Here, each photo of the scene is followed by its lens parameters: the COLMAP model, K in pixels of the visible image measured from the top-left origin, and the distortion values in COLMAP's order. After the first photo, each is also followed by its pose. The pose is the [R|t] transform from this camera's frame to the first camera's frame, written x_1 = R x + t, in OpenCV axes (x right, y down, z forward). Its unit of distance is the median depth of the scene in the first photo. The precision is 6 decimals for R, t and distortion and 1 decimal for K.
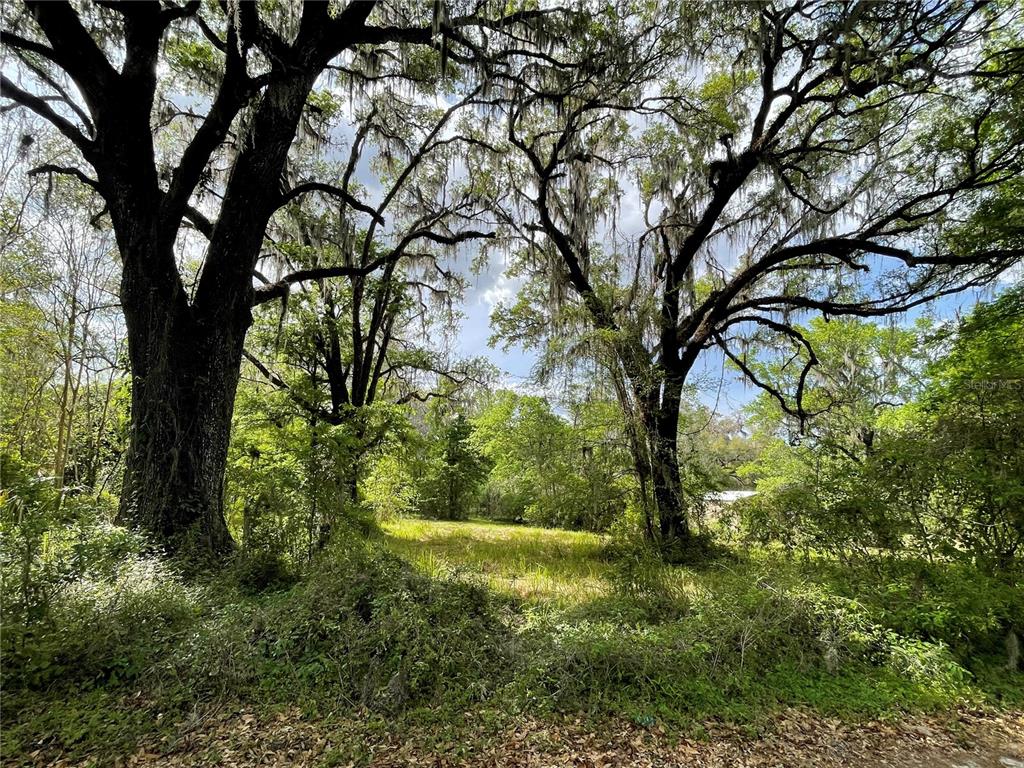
lens RADIAL K [[500.2, 0, 515.7], [0, 500.2, 384.4], [0, 0, 1]] dist [-0.000938, 0.000469]
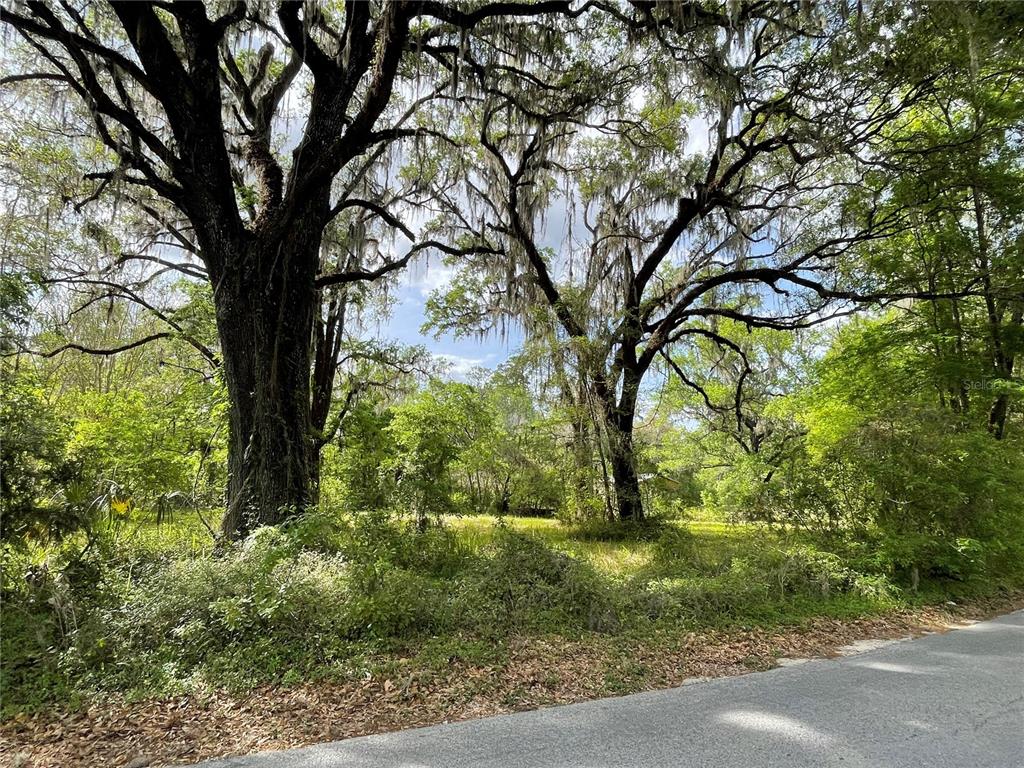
lens RADIAL K [[533.1, 0, 512.0], [0, 533.1, 384.0], [0, 0, 1]] dist [0.006329, 0.000016]
pose [[0.976786, 0.014743, 0.213709, -0.130054], [-0.023378, 0.999007, 0.037935, -0.026632], [-0.212938, -0.042051, 0.976160, -0.077004]]
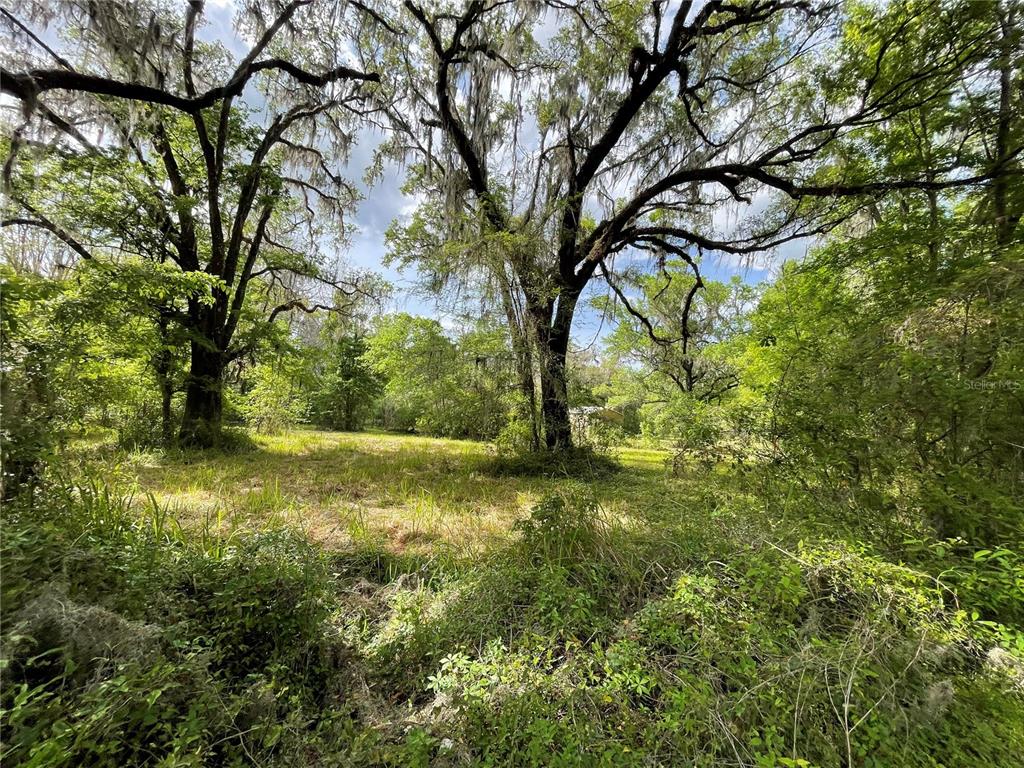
lens RADIAL K [[411.1, 0, 513.2], [0, 411.1, 382.0], [0, 0, 1]] dist [-0.003386, 0.000081]
pose [[0.970378, 0.021803, 0.240606, 0.008643], [-0.057857, 0.987911, 0.143821, 0.030075], [-0.234561, -0.153482, 0.959909, 0.128659]]
